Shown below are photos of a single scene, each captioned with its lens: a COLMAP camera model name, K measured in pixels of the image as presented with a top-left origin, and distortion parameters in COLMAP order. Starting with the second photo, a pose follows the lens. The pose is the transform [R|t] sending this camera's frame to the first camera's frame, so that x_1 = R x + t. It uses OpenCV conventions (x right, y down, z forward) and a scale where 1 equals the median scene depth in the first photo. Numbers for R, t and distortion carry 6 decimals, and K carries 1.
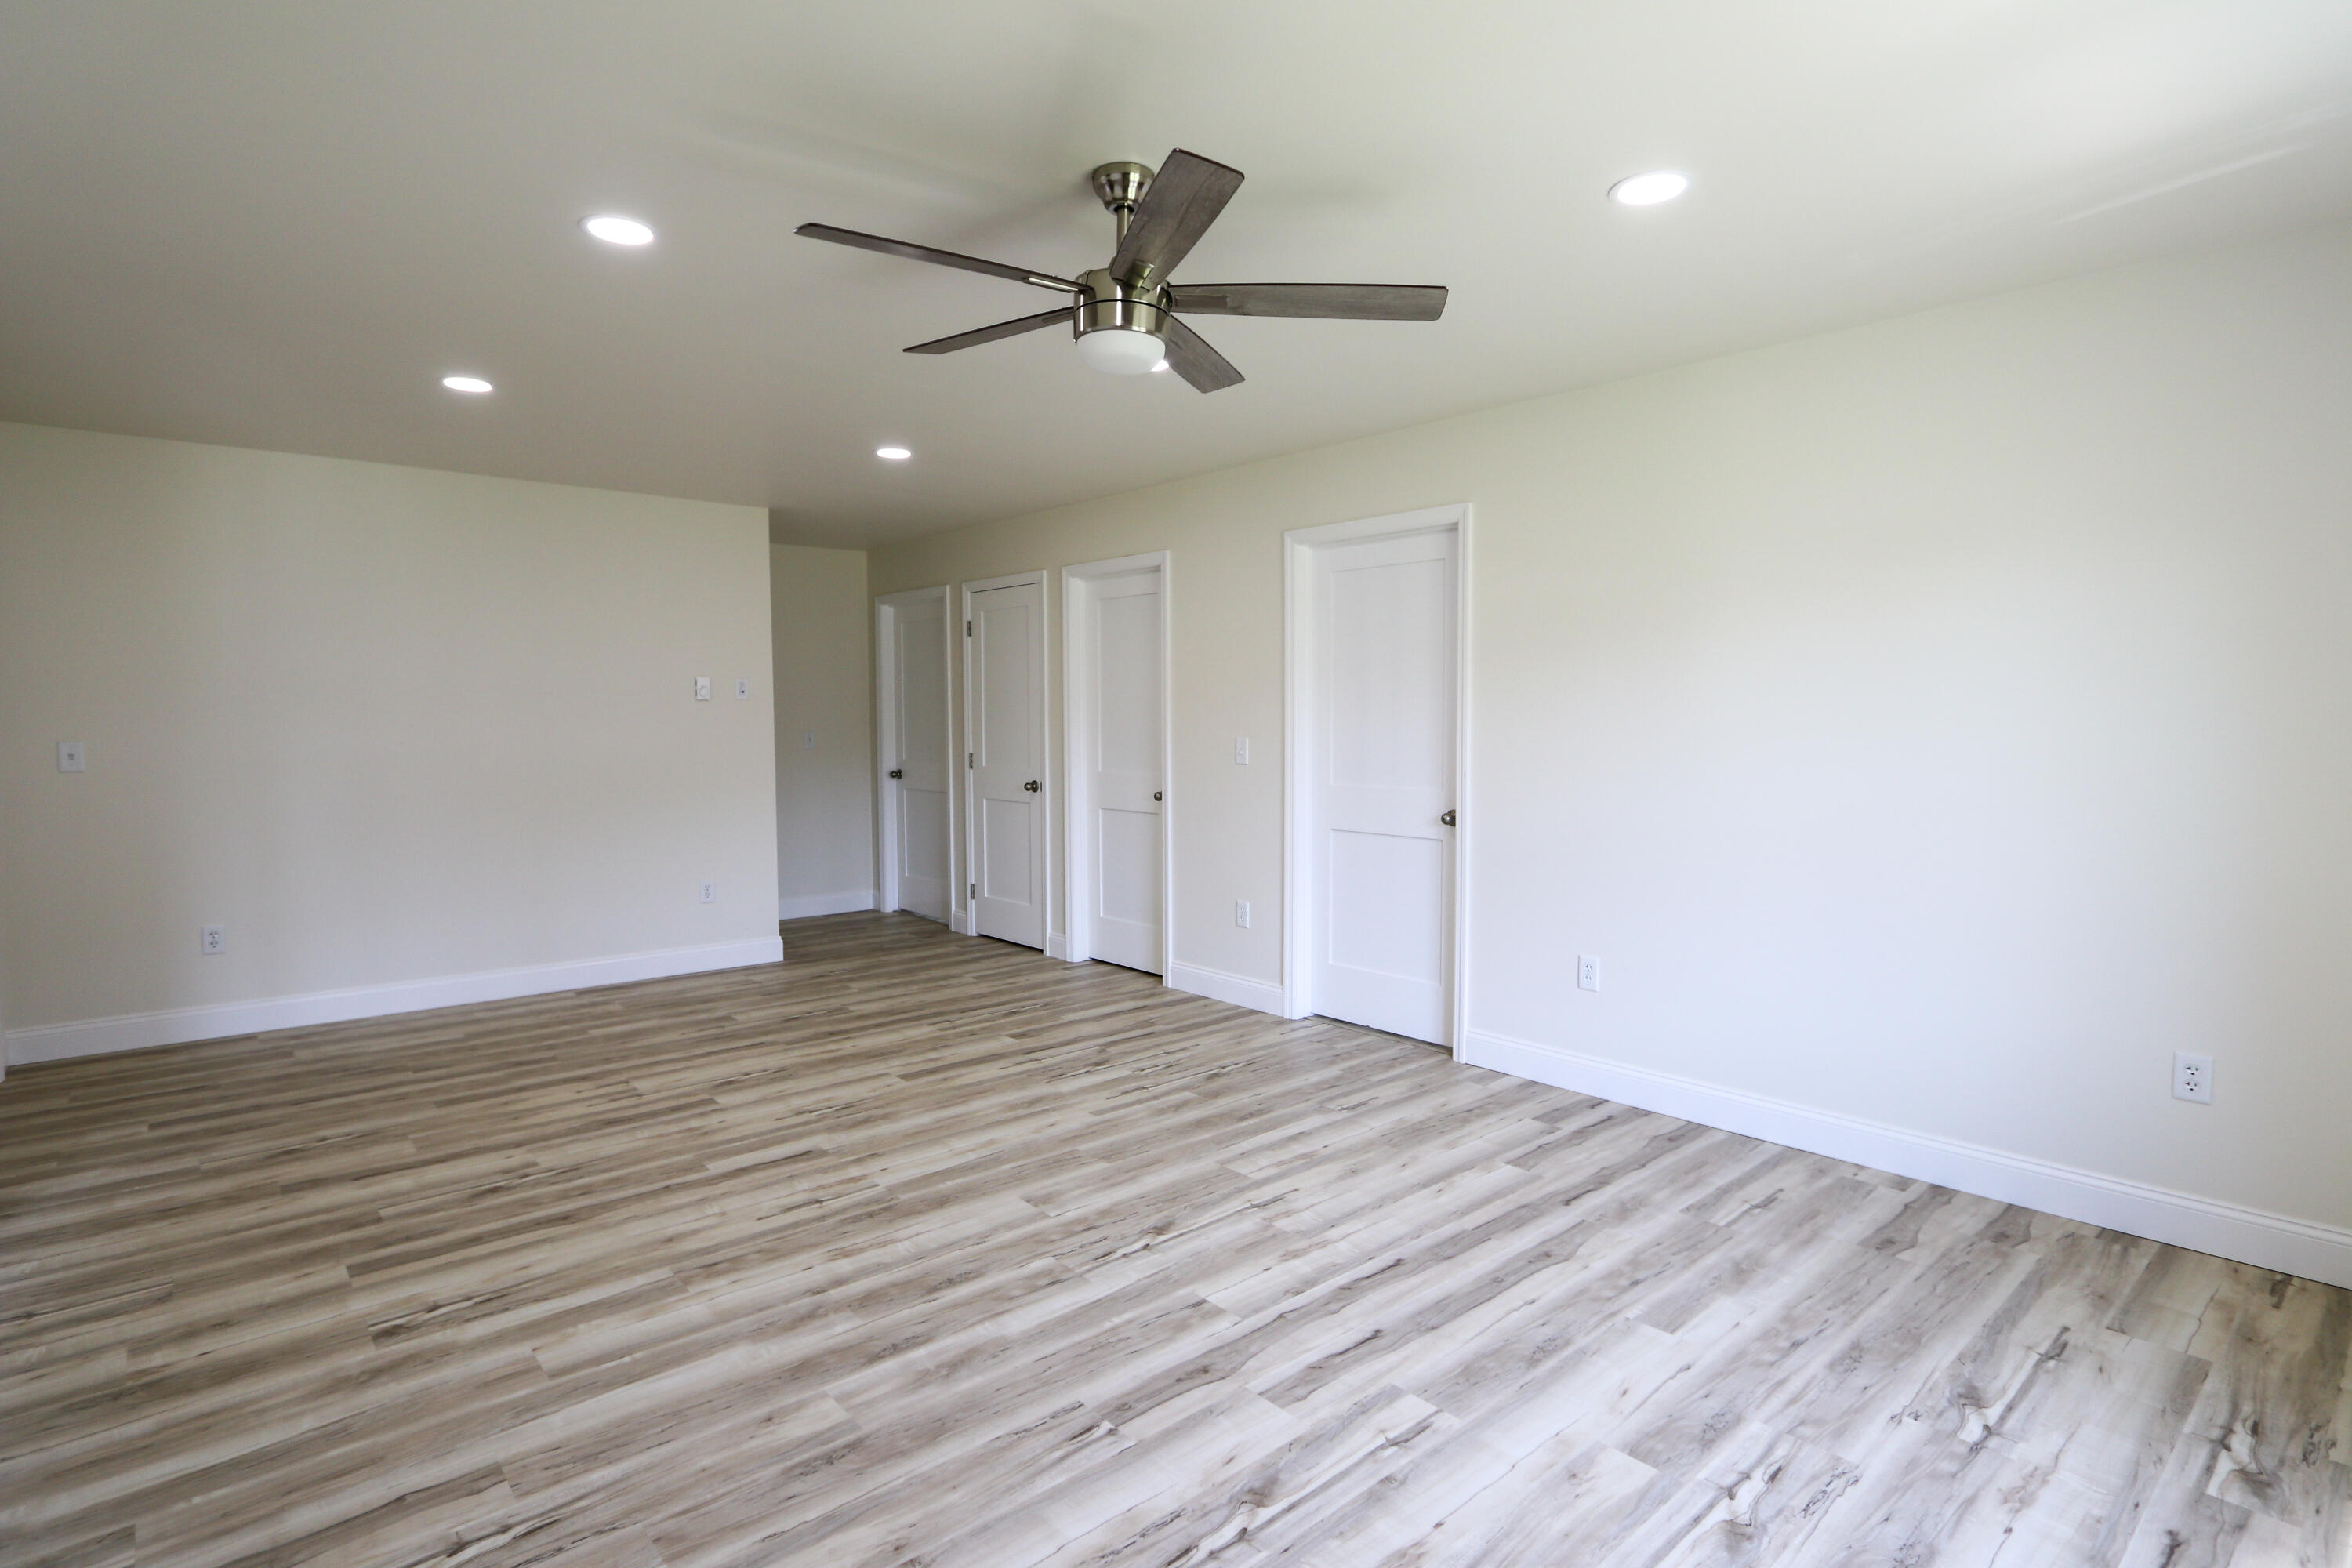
lens RADIAL K [[1210.9, 0, 1181.5], [0, 1210.9, 784.6], [0, 0, 1]] dist [-0.000304, -0.000155]
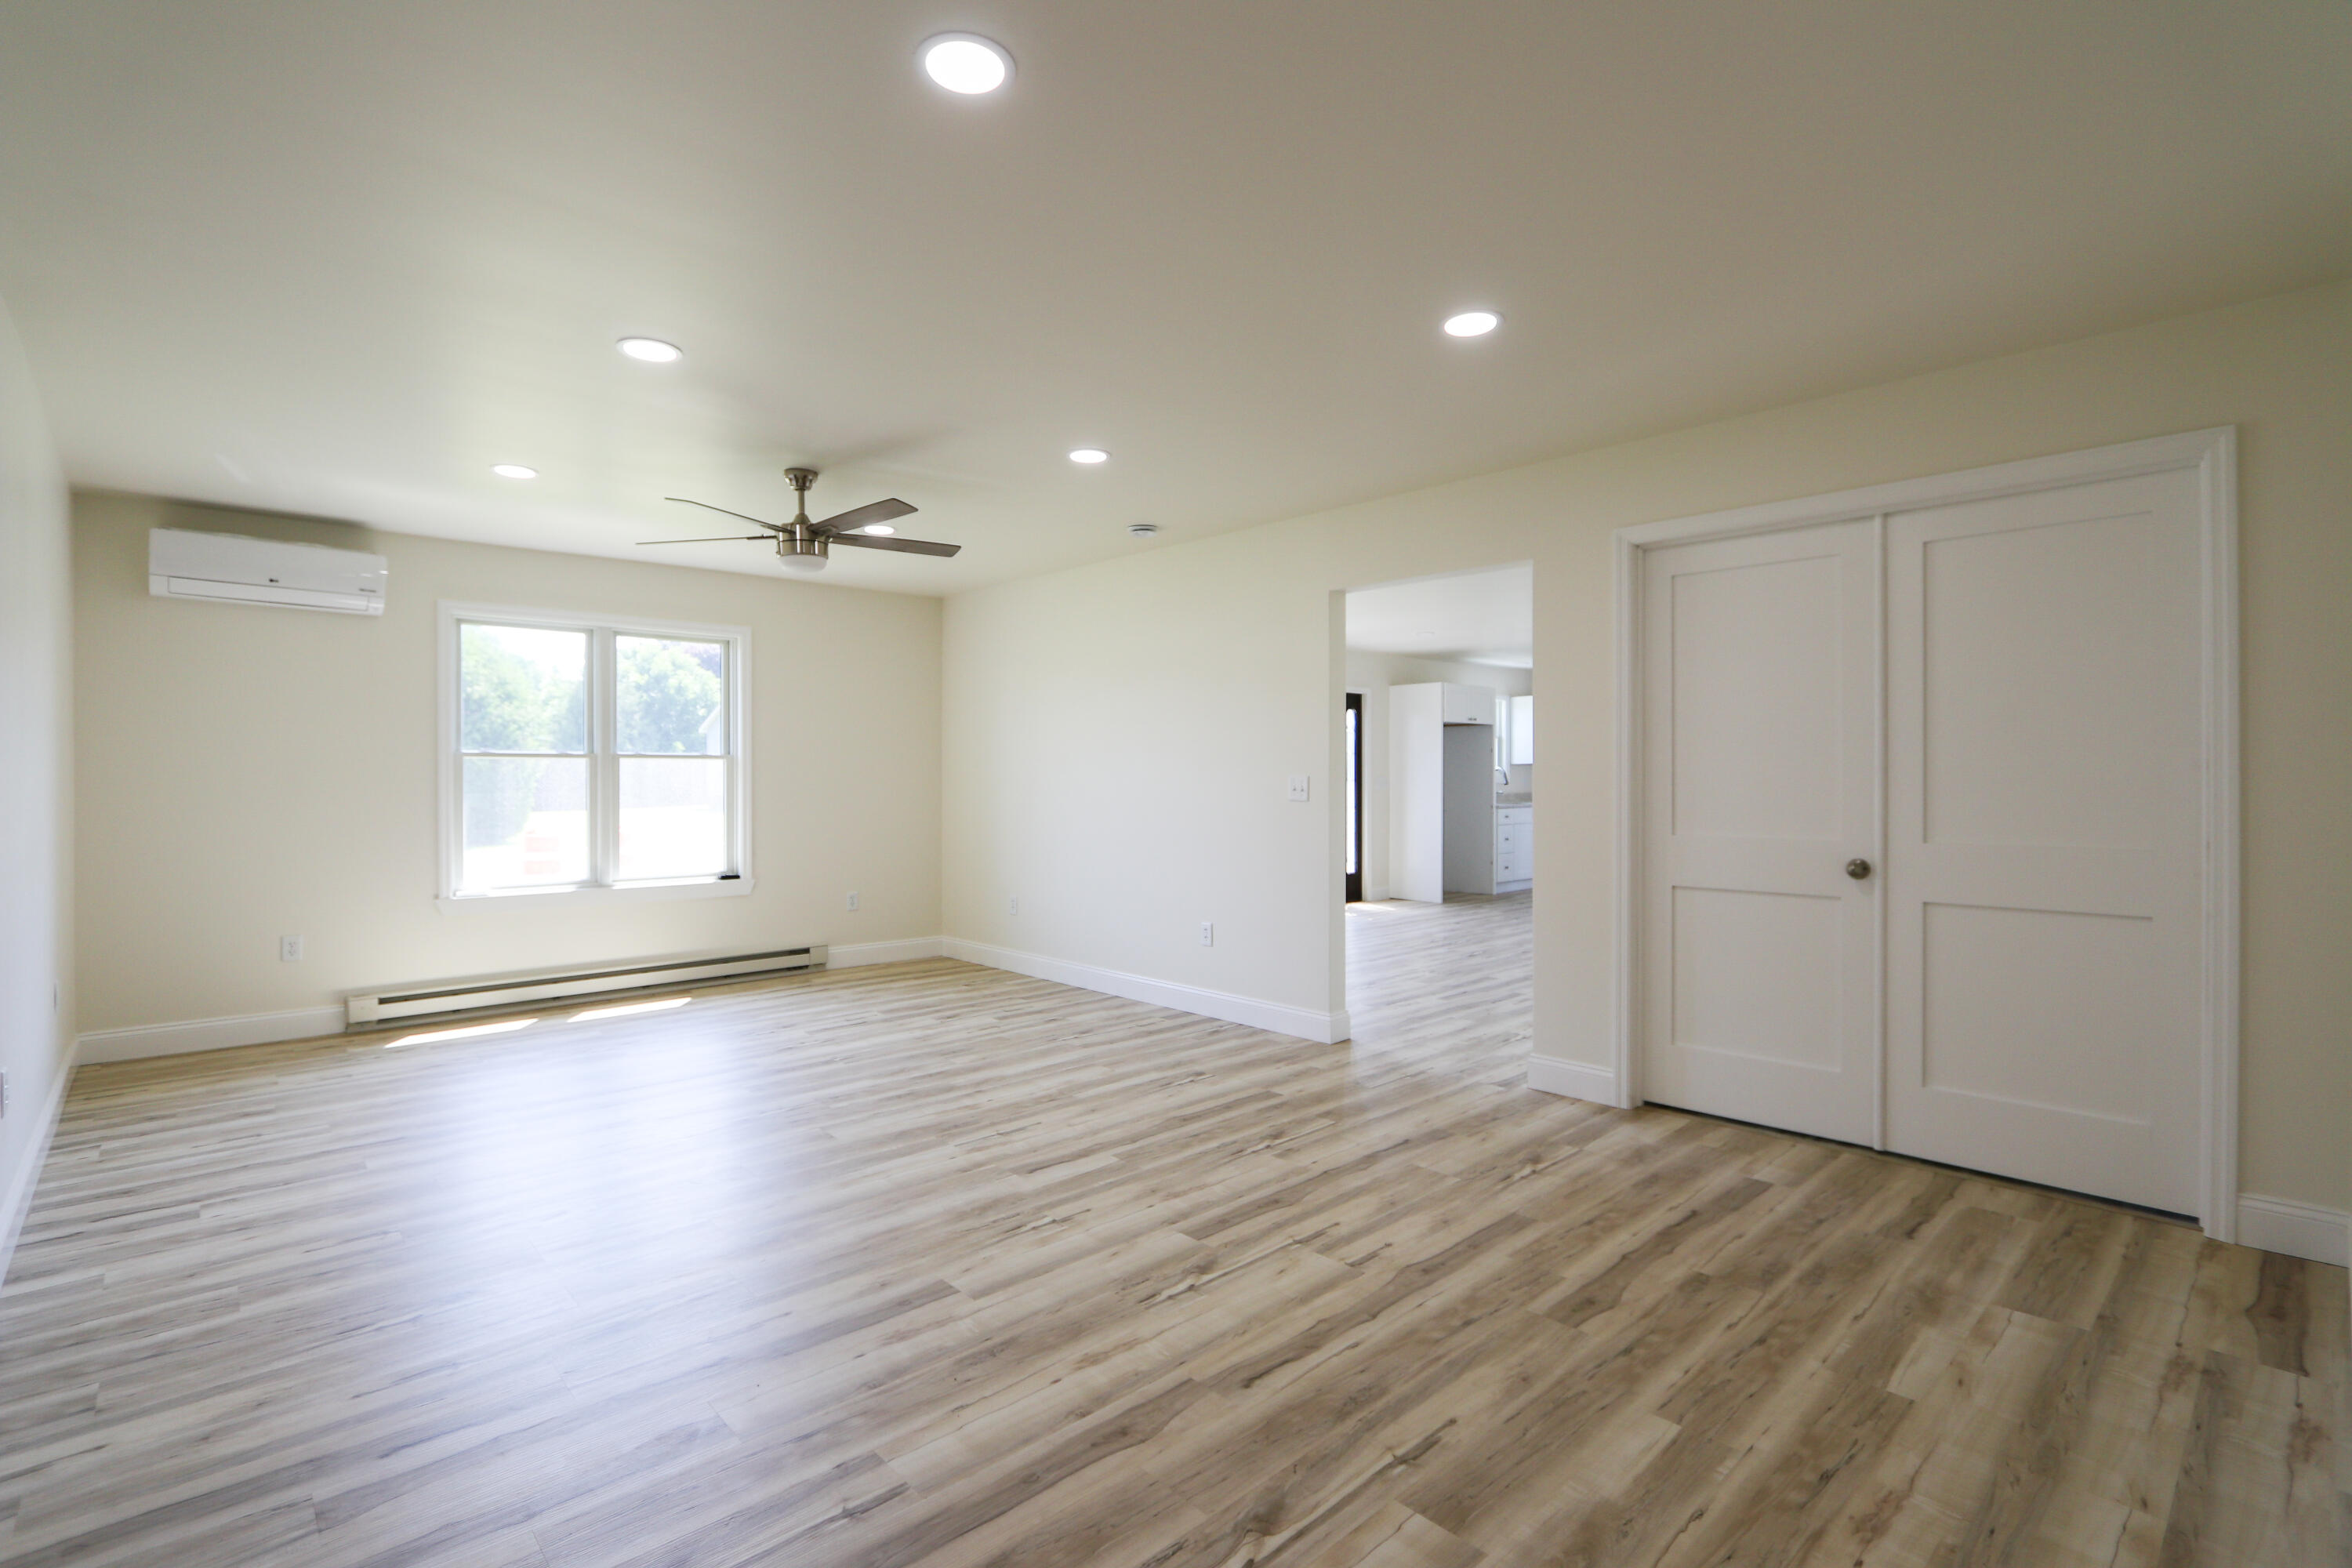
lens RADIAL K [[1082.3, 0, 1169.4], [0, 1082.3, 775.1], [0, 0, 1]] dist [-0.020426, 0.003382]
pose [[-0.999737, 0.006766, -0.021934, -0.408311], [0.005454, 0.998224, 0.059328, -0.081282], [0.022296, 0.059192, -0.997998, 1.890154]]
